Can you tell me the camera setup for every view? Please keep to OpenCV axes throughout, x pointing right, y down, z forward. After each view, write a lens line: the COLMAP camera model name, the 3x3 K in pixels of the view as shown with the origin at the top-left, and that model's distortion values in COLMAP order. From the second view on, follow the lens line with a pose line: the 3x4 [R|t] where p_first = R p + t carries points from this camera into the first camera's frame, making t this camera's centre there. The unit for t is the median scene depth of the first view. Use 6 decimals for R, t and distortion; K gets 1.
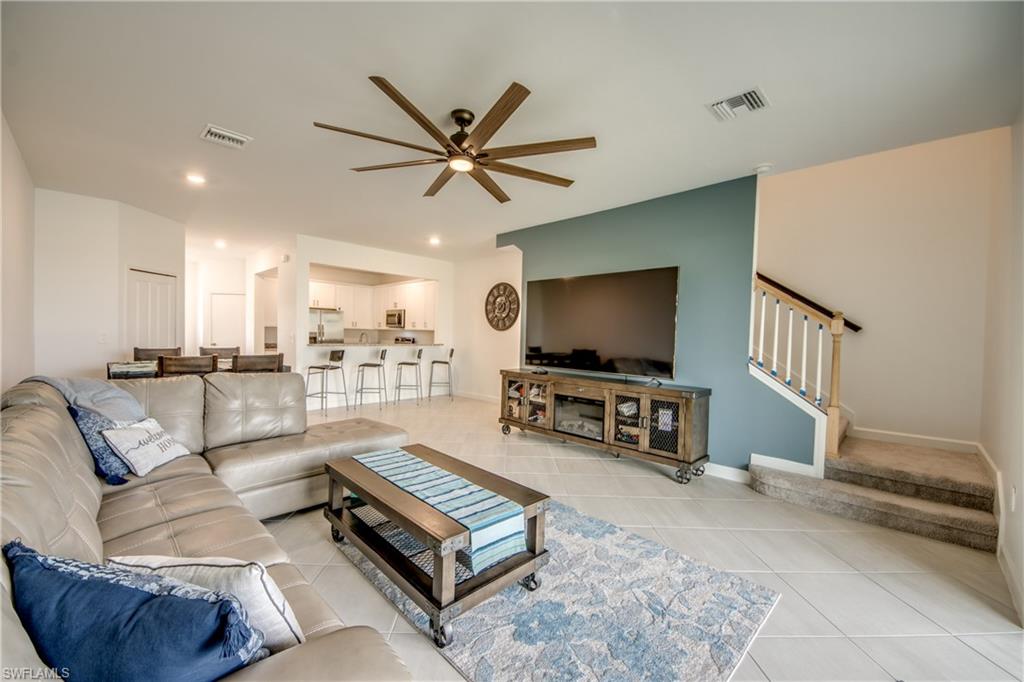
lens RADIAL K [[391.3, 0, 515.3], [0, 391.3, 347.9], [0, 0, 1]] dist [0.008538, -0.007405]
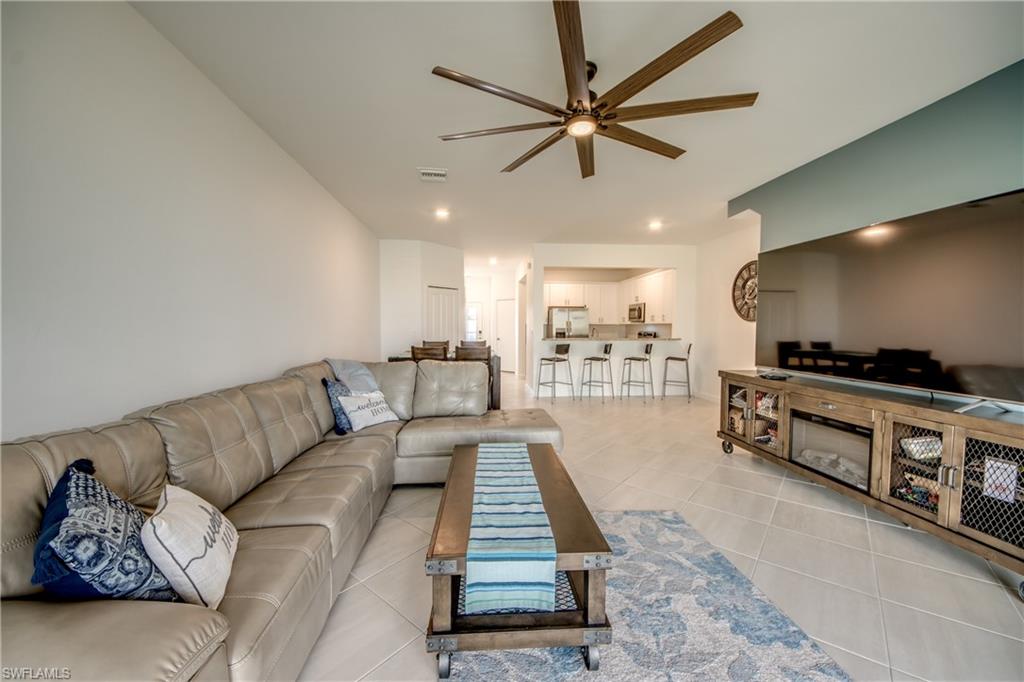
lens RADIAL K [[391.3, 0, 519.0], [0, 391.3, 340.8], [0, 0, 1]] dist [0.008538, -0.007405]
pose [[0.773458, 0.006367, -0.633816, 0.188027], [-0.011192, 0.999931, -0.003614, 0.004790], [0.633749, 0.009889, 0.773476, 0.162499]]
